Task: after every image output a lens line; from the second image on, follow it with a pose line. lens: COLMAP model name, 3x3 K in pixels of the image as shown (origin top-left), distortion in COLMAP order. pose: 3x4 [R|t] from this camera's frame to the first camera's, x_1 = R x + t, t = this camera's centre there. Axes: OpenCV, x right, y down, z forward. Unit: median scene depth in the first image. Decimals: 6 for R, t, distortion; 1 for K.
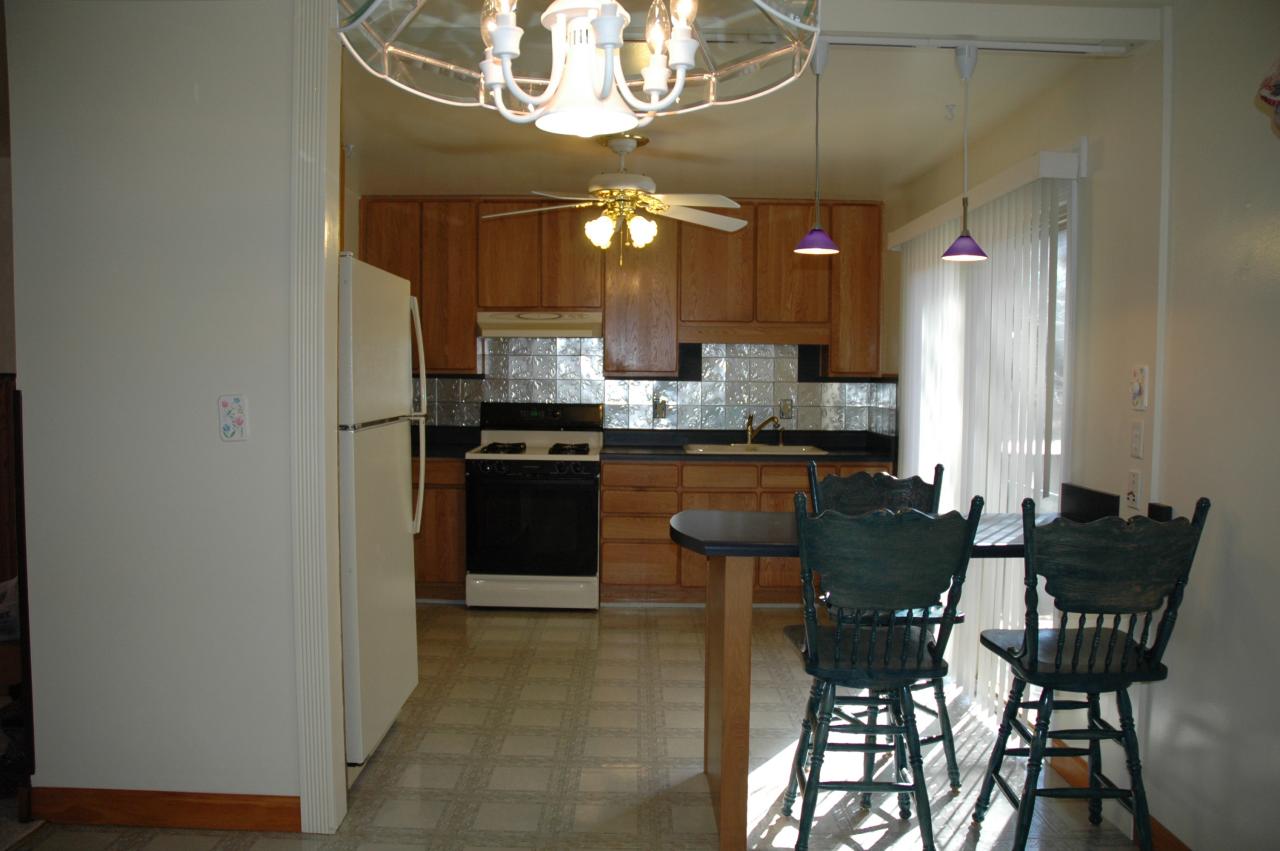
lens RADIAL K [[1003.0, 0, 639.7], [0, 1003.0, 428.2], [0, 0, 1]] dist [-0.104277, 0.006219]
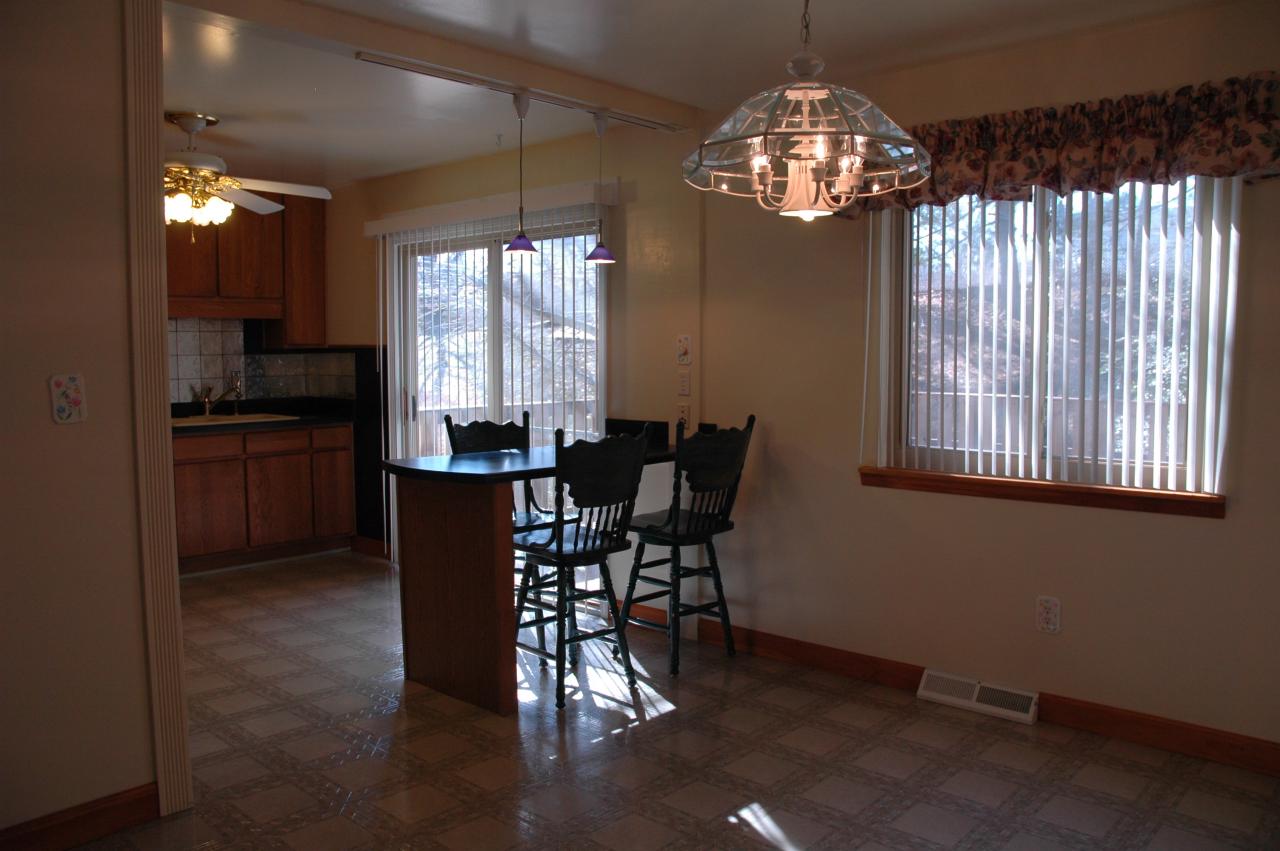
lens RADIAL K [[1003.0, 0, 638.9], [0, 1003.0, 422.0], [0, 0, 1]] dist [-0.104277, 0.006219]
pose [[0.665580, -0.066487, 0.743359, -0.723778], [0.048757, 0.997770, 0.045587, -0.003540], [-0.744732, 0.005902, 0.667337, -0.011147]]
